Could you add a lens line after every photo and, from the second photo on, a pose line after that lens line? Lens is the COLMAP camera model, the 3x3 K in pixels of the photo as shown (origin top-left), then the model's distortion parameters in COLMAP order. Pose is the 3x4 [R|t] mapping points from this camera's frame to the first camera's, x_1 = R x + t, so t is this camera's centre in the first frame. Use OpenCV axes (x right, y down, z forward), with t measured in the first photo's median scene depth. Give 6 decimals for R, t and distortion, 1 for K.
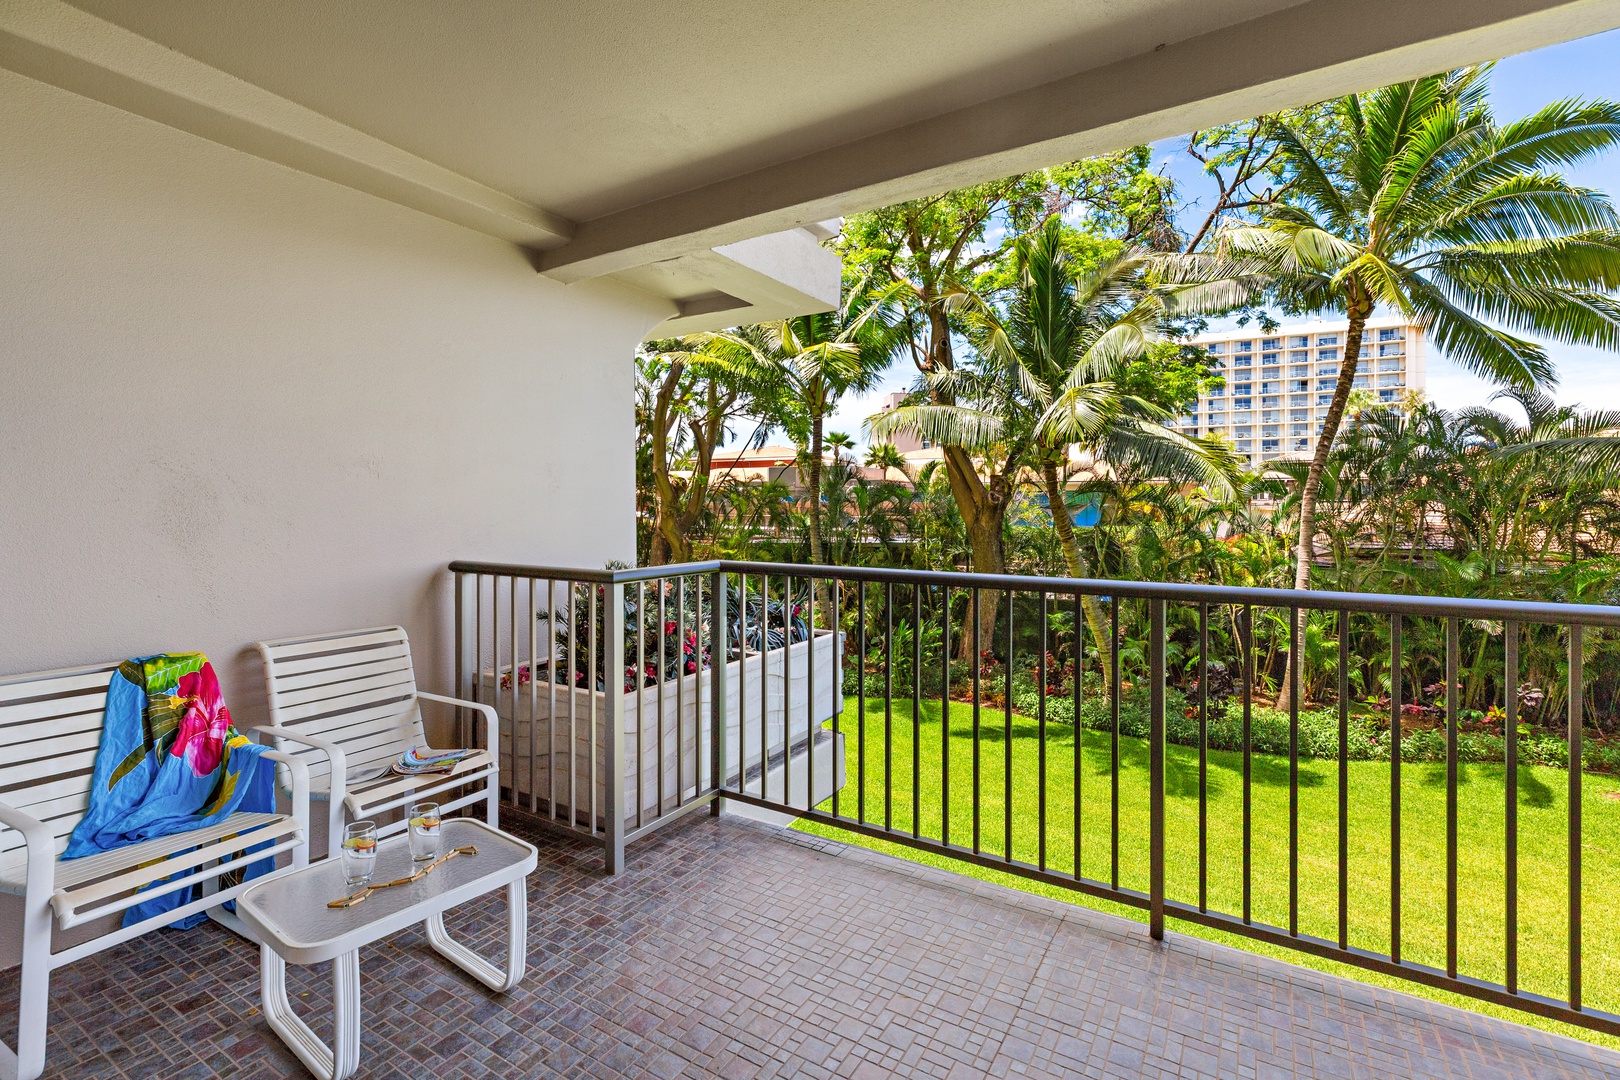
lens RADIAL K [[729.9, 0, 811.3], [0, 729.9, 520.1], [0, 0, 1]] dist [-0.001995, -0.000385]
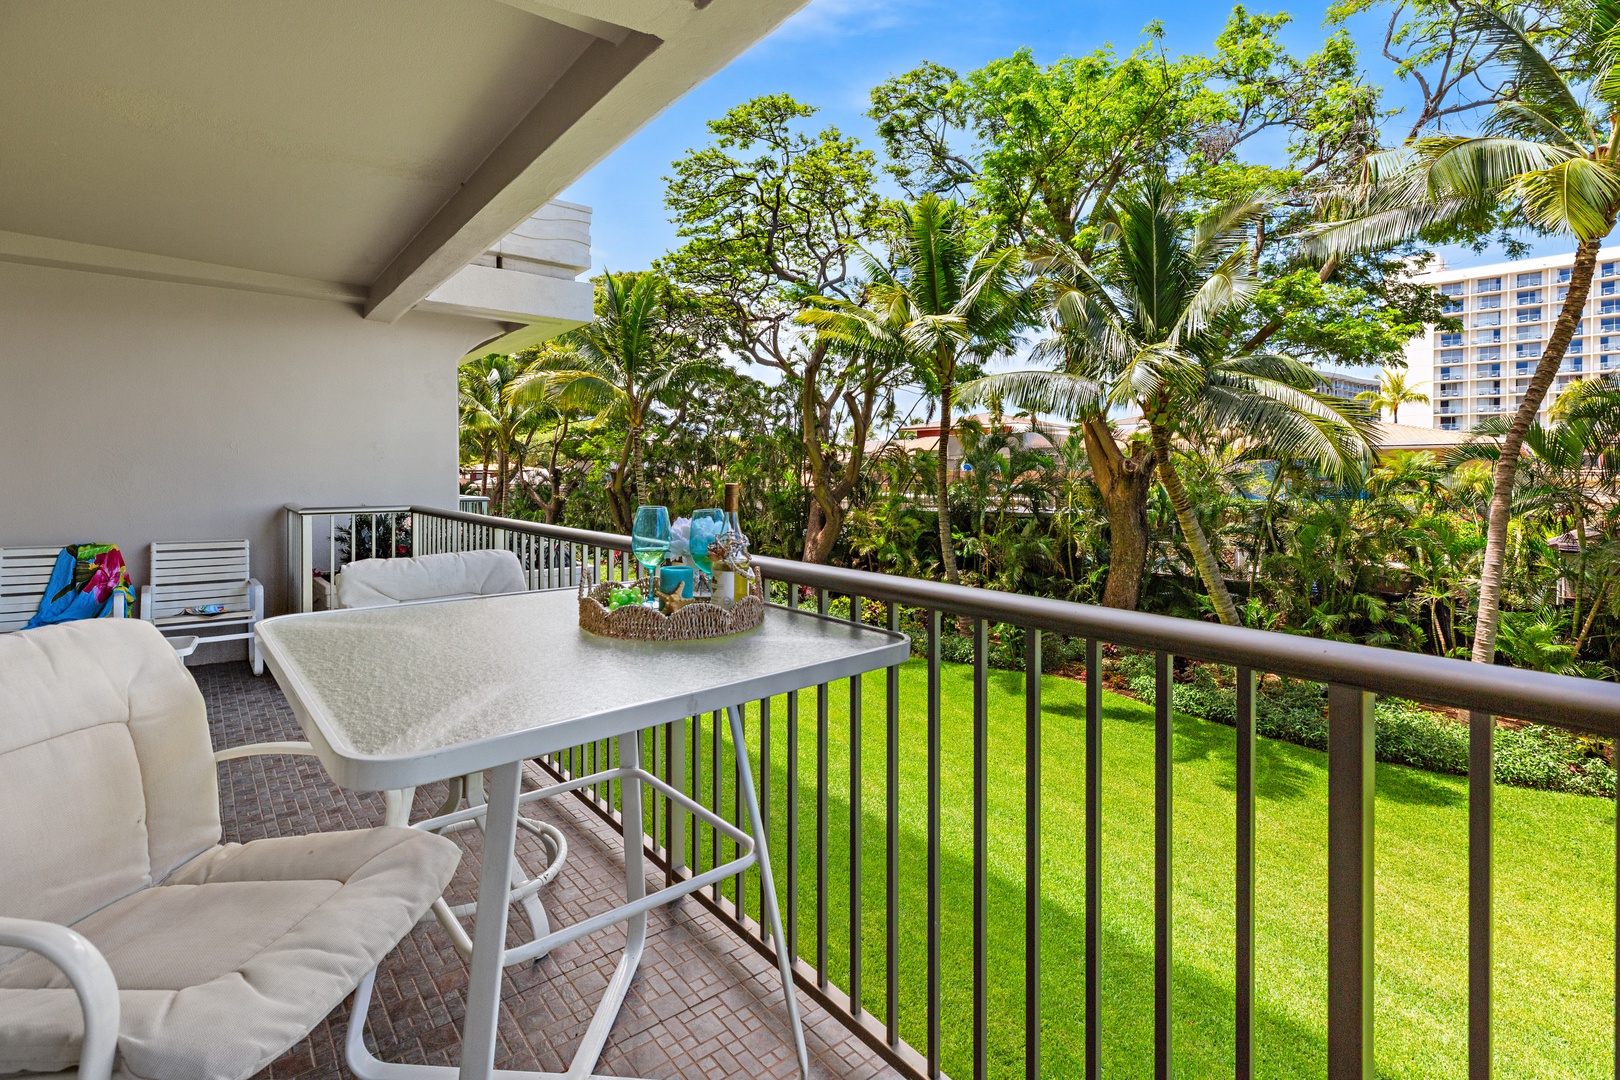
lens RADIAL K [[745.5, 0, 811.6], [0, 745.5, 490.4], [0, 0, 1]] dist [0.000274, 0.000011]
pose [[0.945315, 0.008211, -0.326055, 0.224579], [-0.007980, 0.999966, 0.002045, 0.002905], [0.326060, 0.000669, 0.945349, -0.039430]]
